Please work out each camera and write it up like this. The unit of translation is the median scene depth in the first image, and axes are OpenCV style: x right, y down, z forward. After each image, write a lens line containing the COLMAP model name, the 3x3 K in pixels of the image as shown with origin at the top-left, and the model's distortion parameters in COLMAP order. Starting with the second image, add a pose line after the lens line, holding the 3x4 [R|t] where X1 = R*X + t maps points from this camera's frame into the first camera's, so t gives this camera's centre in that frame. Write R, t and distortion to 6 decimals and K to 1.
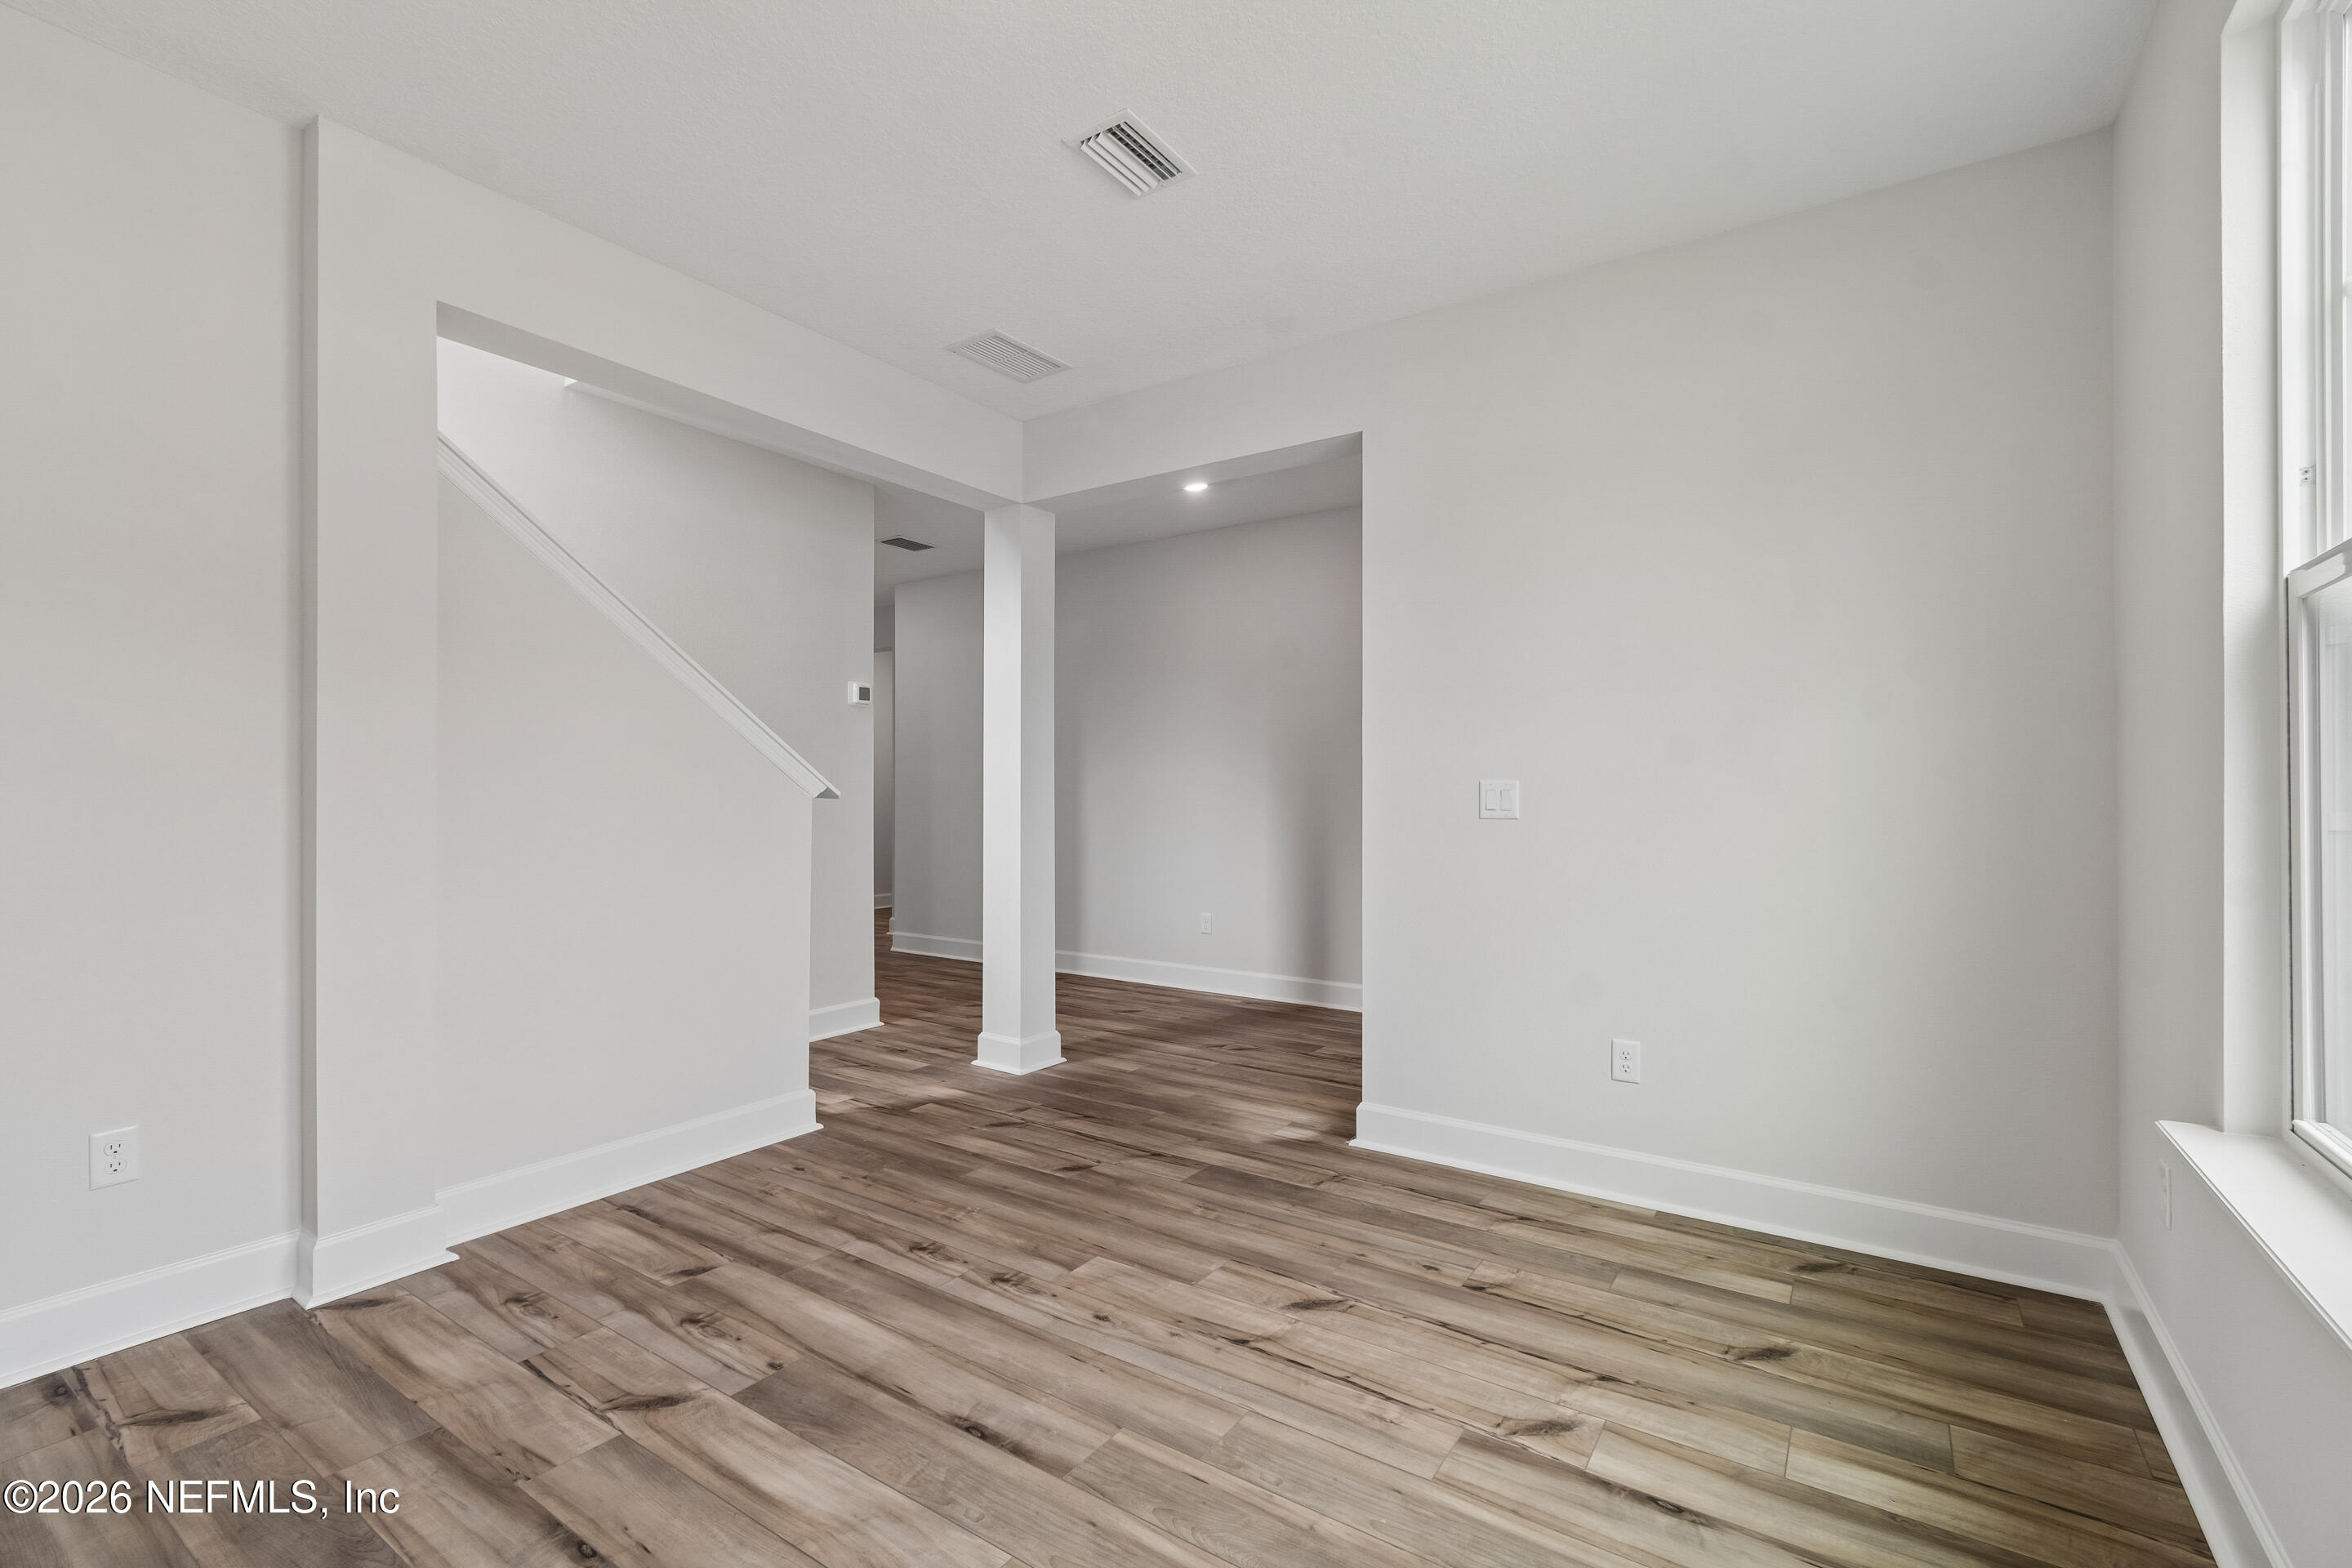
lens RADIAL K [[1032.9, 0, 1163.7], [0, 1032.9, 783.8], [0, 0, 1]] dist [0.001245, 0.000195]
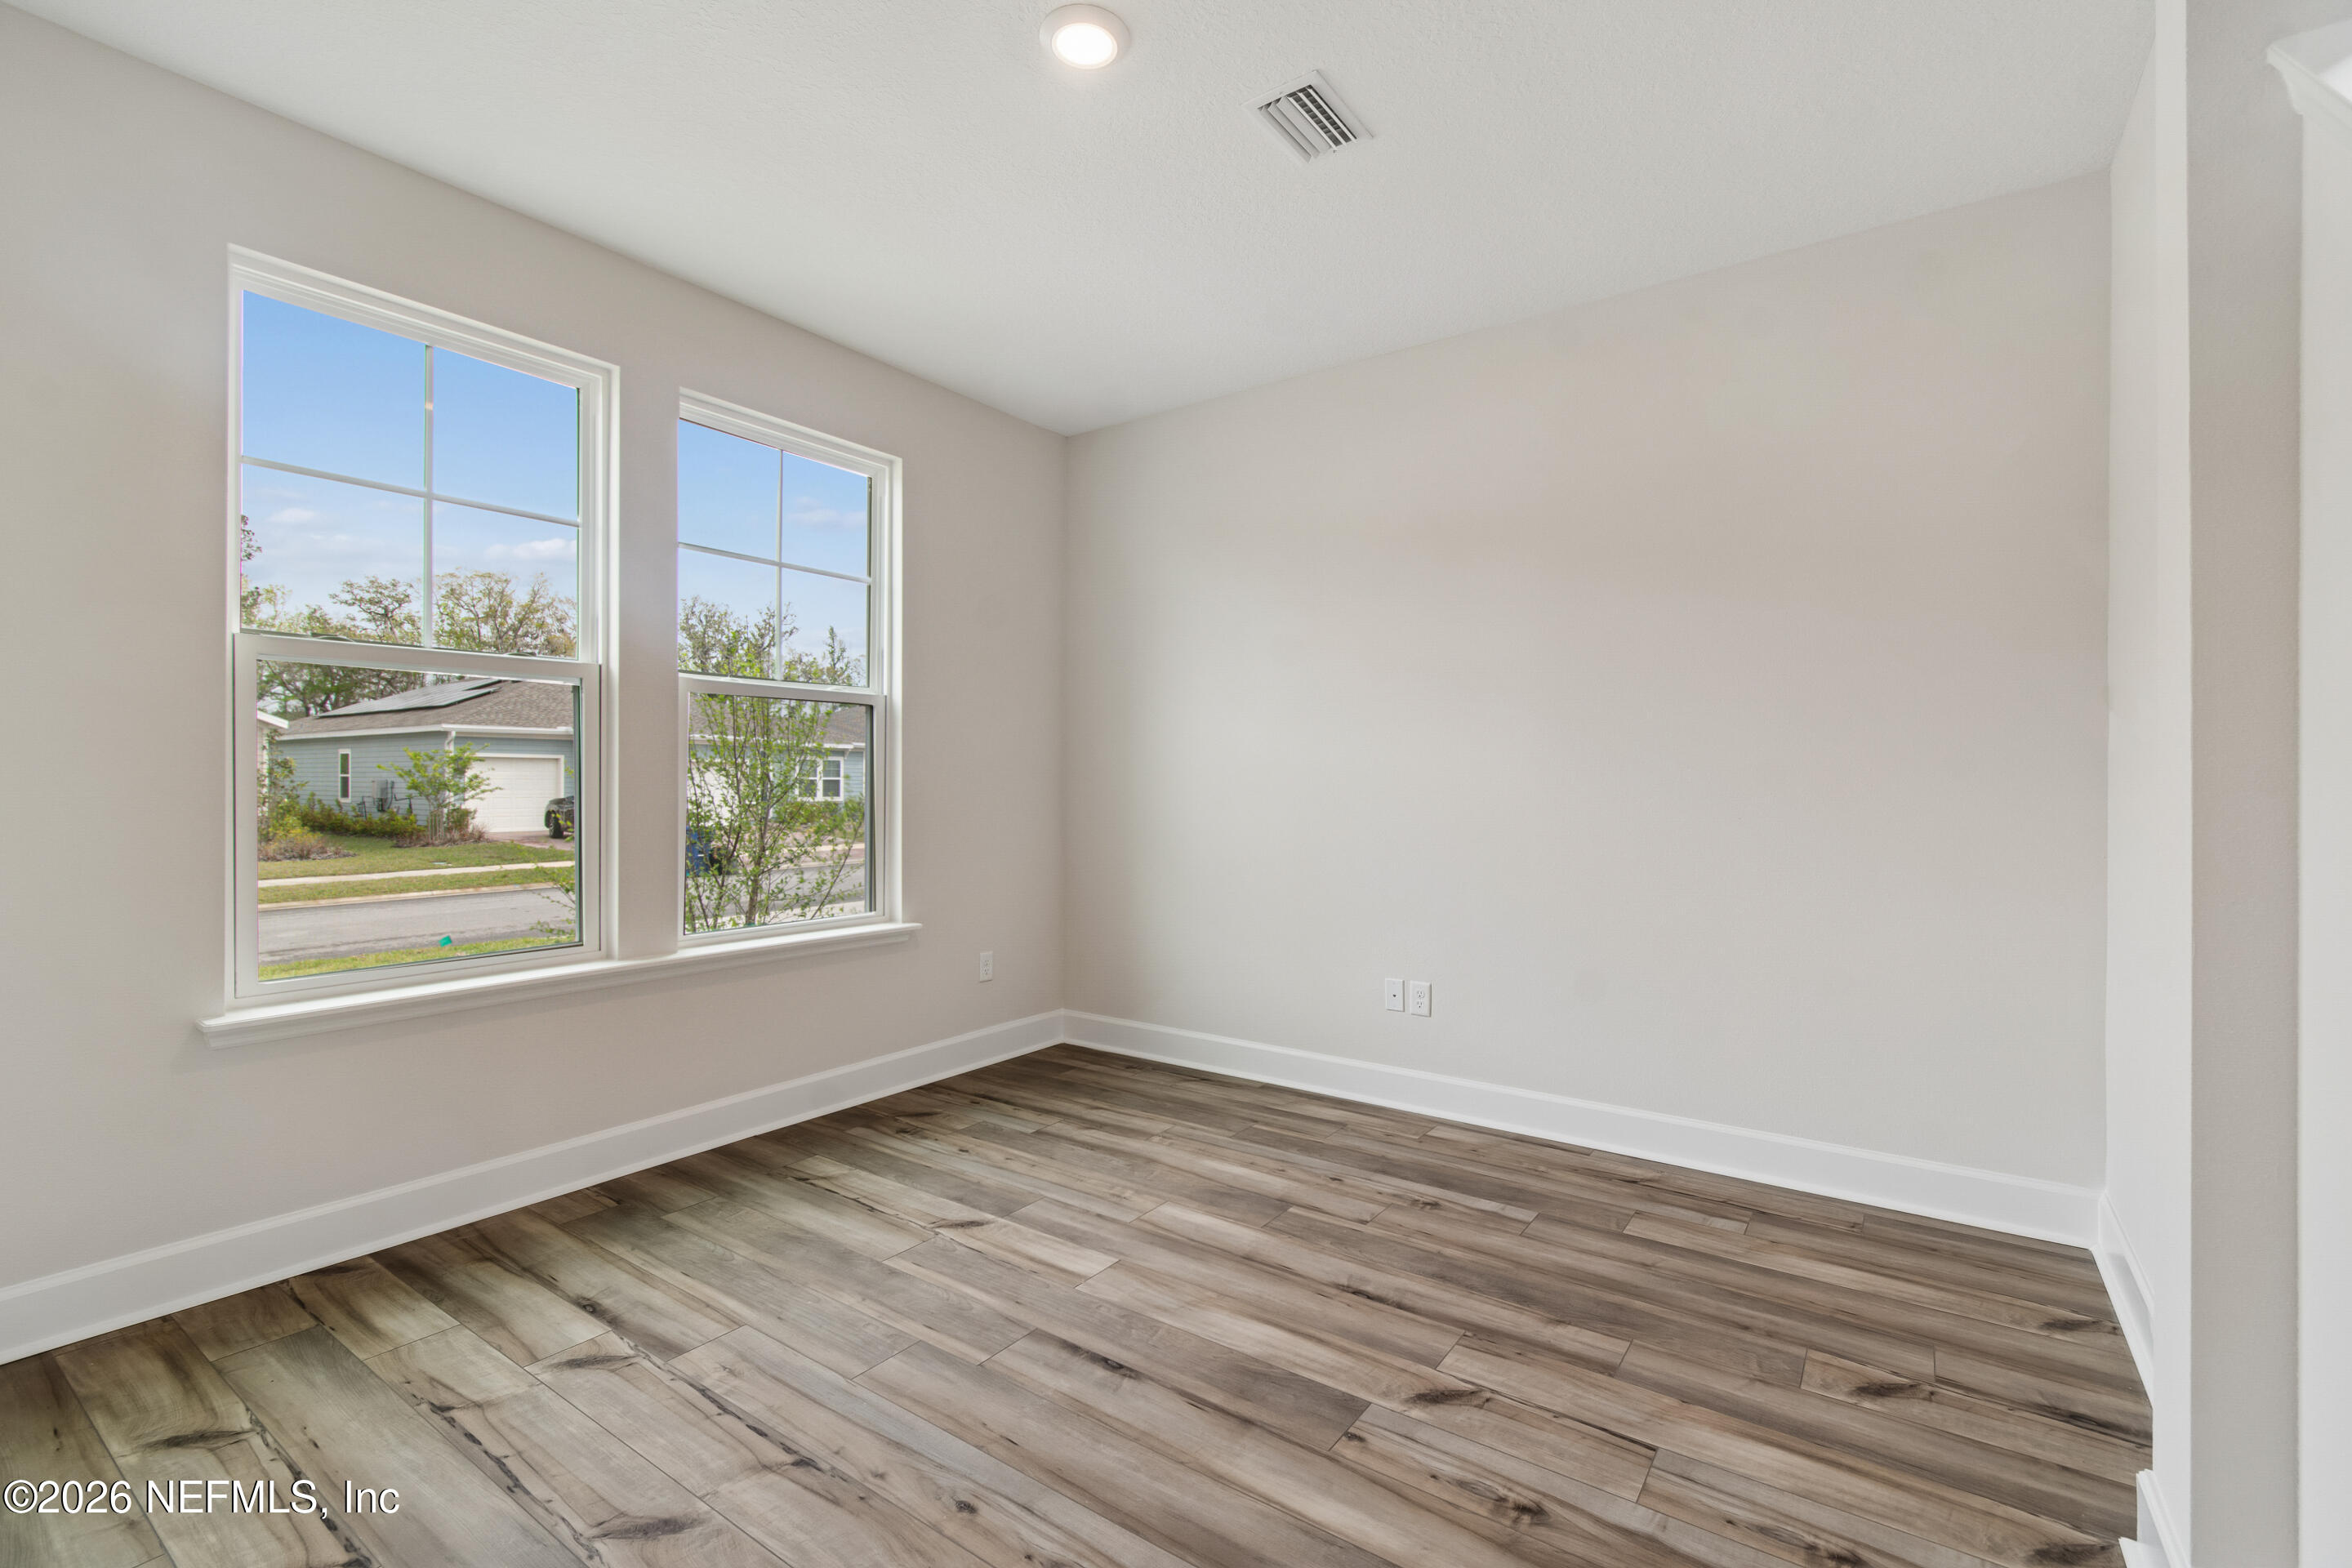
lens RADIAL K [[1032.9, 0, 1163.7], [0, 1032.9, 783.8], [0, 0, 1]] dist [0.001245, 0.000195]
pose [[-0.999685, -0.007814, 0.023832, -0.245041], [-0.008028, 0.999928, -0.008916, 0.019965], [-0.023761, -0.009104, -0.999676, 2.003171]]
